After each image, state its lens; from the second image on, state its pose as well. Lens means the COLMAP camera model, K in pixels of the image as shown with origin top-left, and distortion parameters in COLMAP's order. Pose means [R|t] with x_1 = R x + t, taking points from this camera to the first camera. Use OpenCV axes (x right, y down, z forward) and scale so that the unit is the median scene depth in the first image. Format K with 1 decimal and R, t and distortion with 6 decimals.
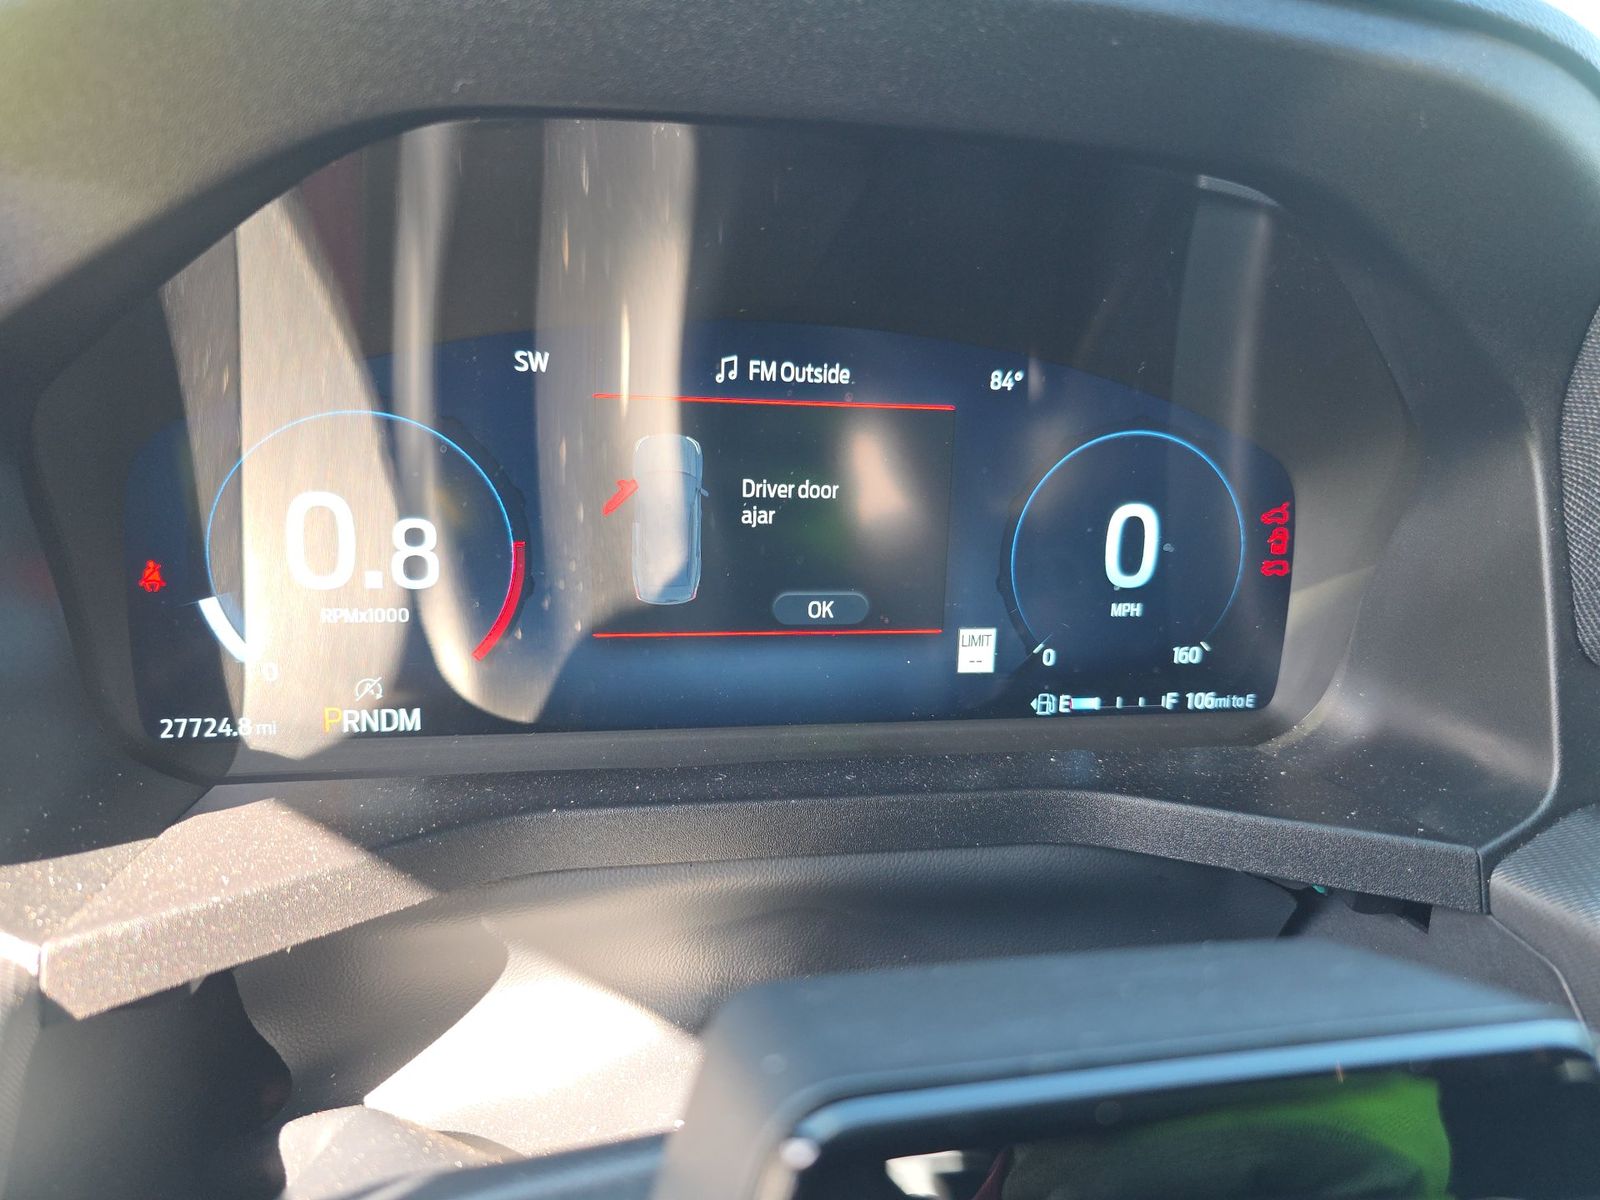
lens RADIAL K [[1122.1, 0, 834.3], [0, 1122.1, 604.5], [0, 0, 1]] dist [0.037438, -0.071483]
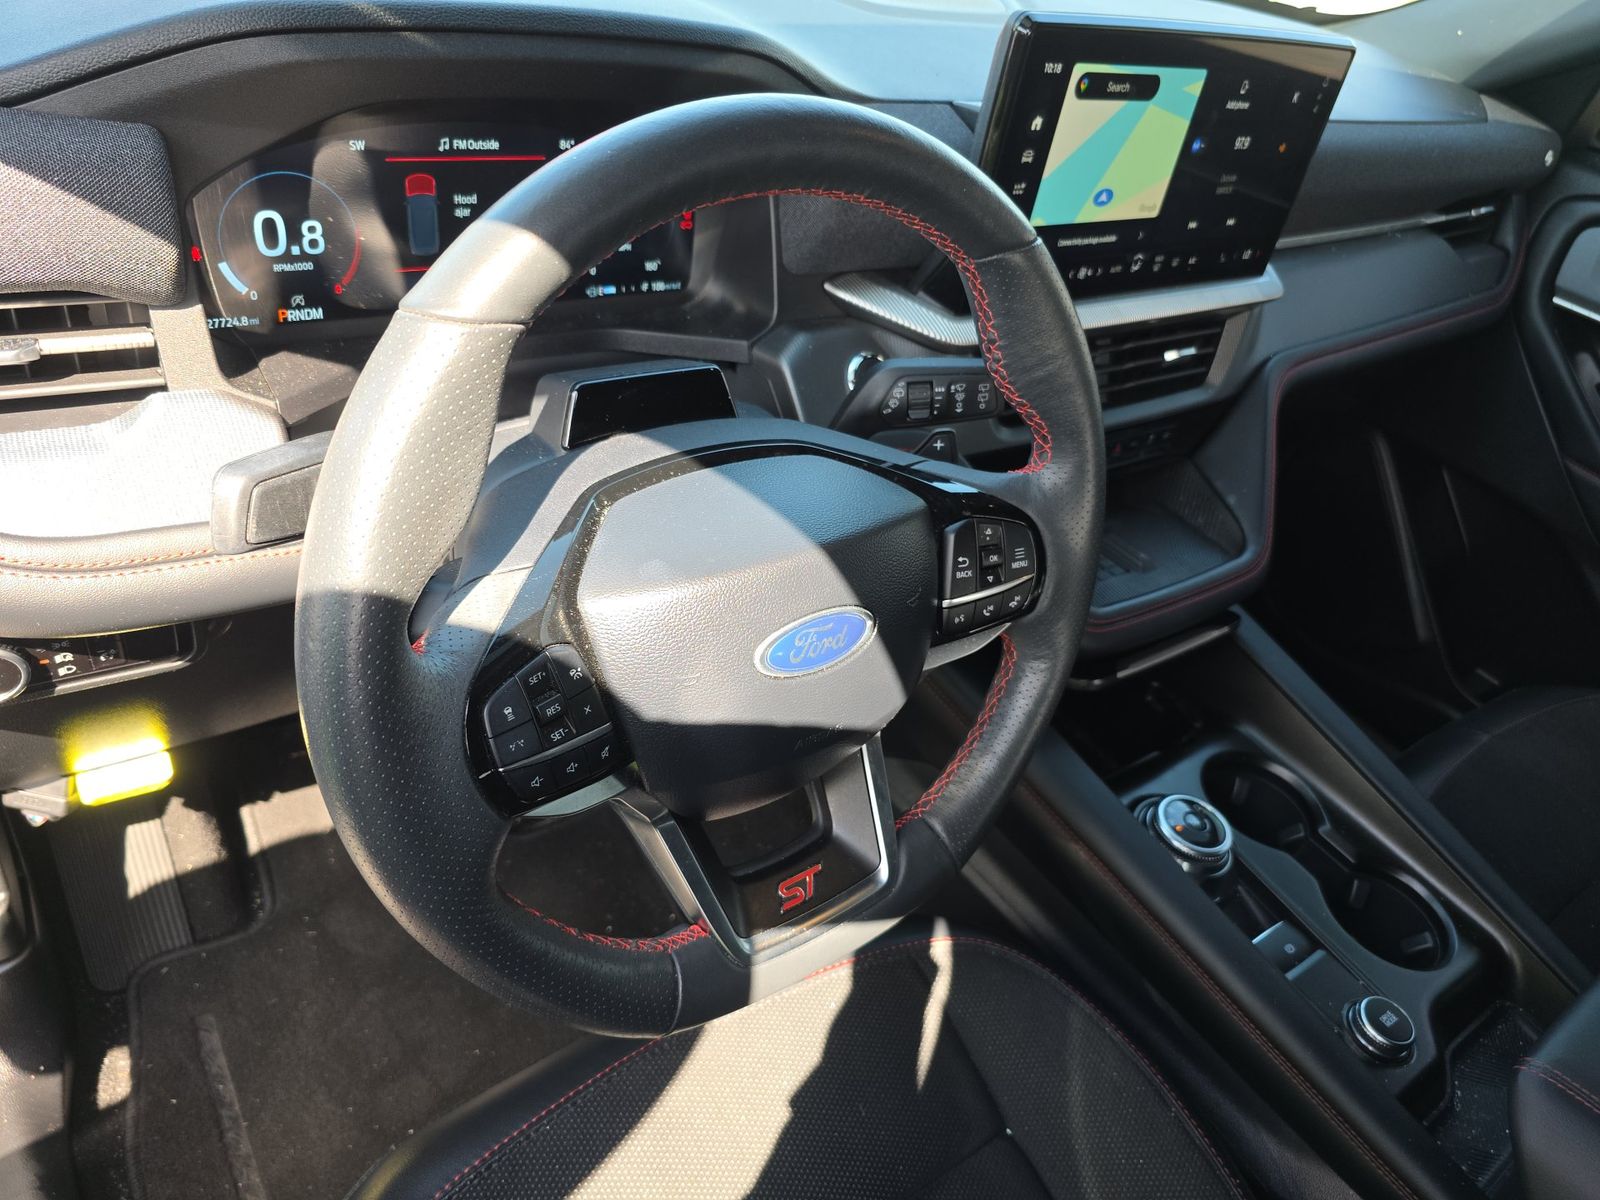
lens RADIAL K [[1144.1, 0, 795.9], [0, 1144.1, 602.0], [0, 0, 1]] dist [0.060059, -0.087862]
pose [[0.917854, -0.147094, 0.368656, -0.385006], [-0.005921, 0.923619, 0.383267, -0.226133], [-0.396873, -0.353966, 0.846876, -1.359208]]
